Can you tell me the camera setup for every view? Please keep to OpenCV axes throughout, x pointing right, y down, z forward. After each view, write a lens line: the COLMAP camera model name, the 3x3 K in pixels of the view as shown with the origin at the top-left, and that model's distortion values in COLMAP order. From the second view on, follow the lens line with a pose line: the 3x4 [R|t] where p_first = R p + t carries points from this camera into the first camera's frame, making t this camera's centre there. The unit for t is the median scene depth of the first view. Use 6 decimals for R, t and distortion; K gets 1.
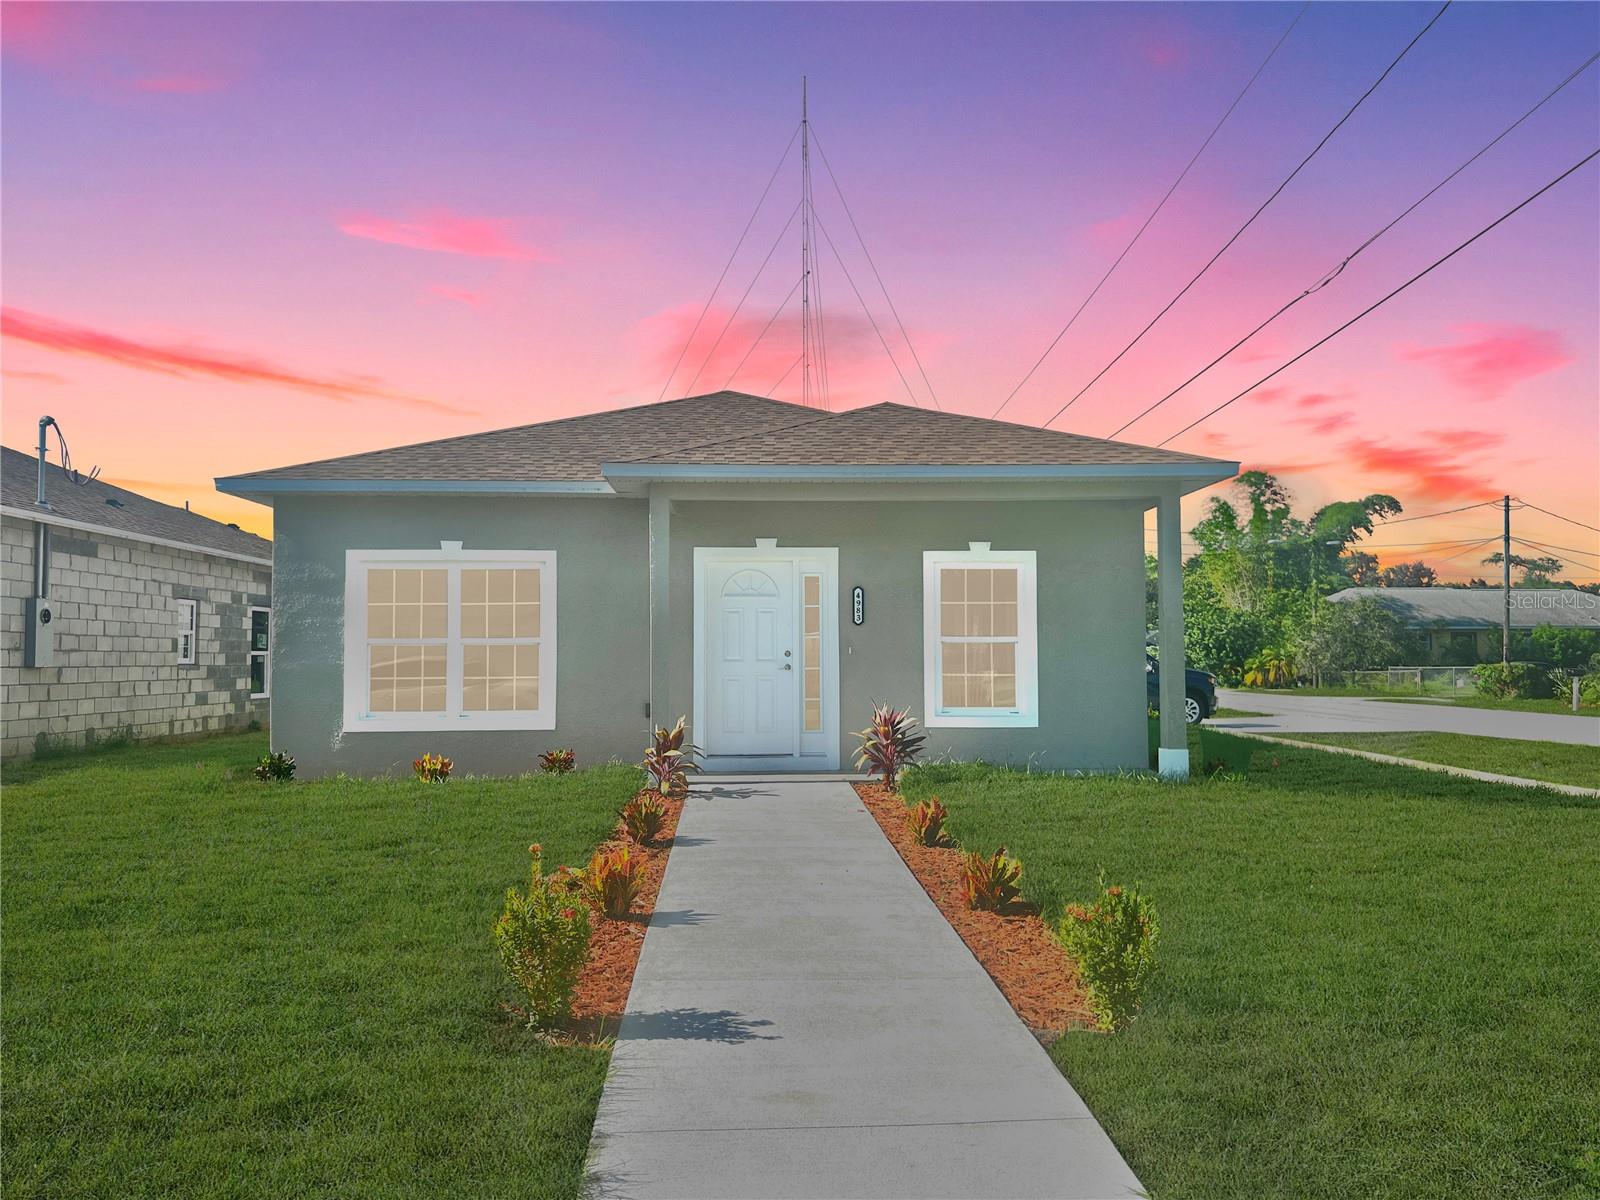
lens RADIAL K [[1219.5, 0, 791.1], [0, 1219.5, 599.9], [0, 0, 1]] dist [0.077687, -0.000008]
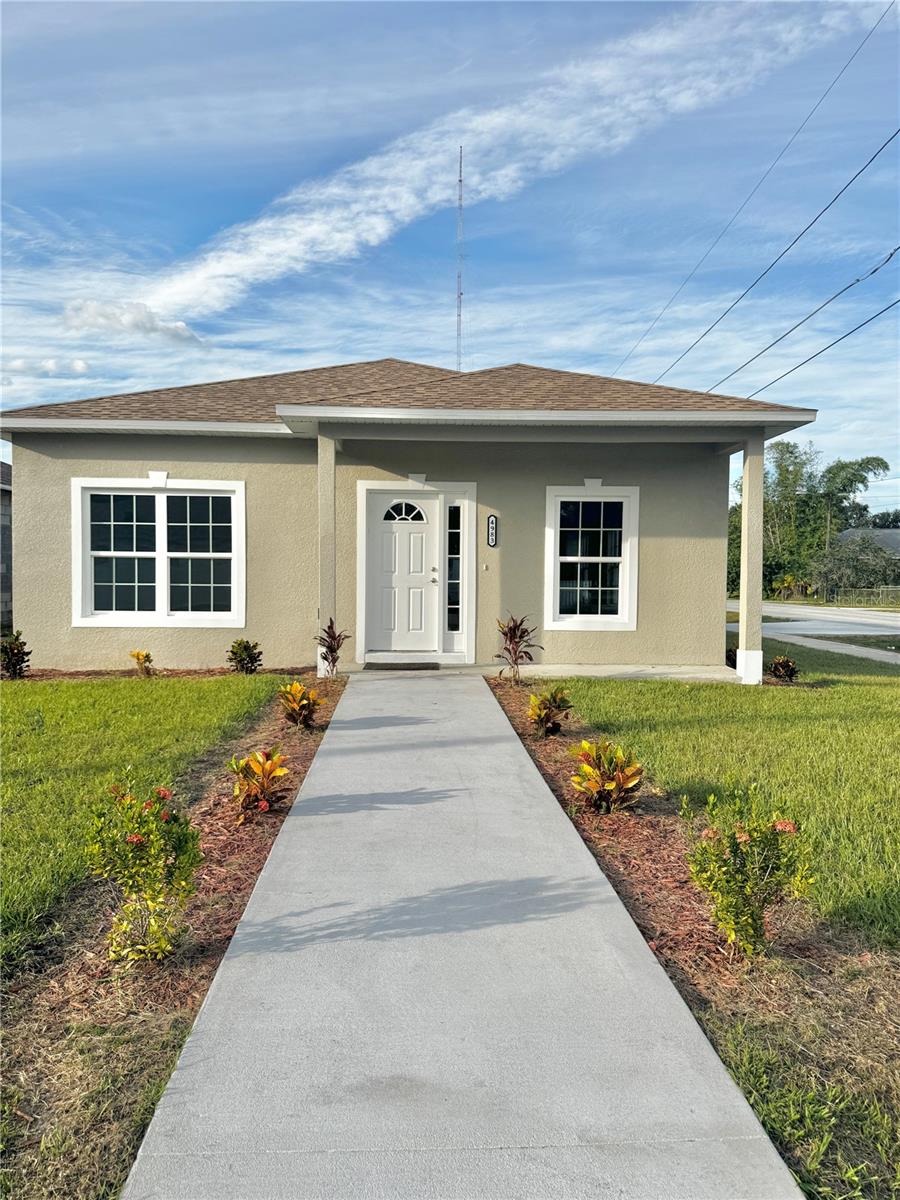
lens RADIAL K [[840.8, 0, 450.0], [0, 840.8, 600.0], [0, 0, 1]] dist [0.095396, -0.107851]
pose [[0.999908, 0.013052, 0.003559, 0.010699], [-0.013286, 0.996989, 0.076401, 0.010385], [-0.002551, -0.076441, 0.997071, 0.150454]]
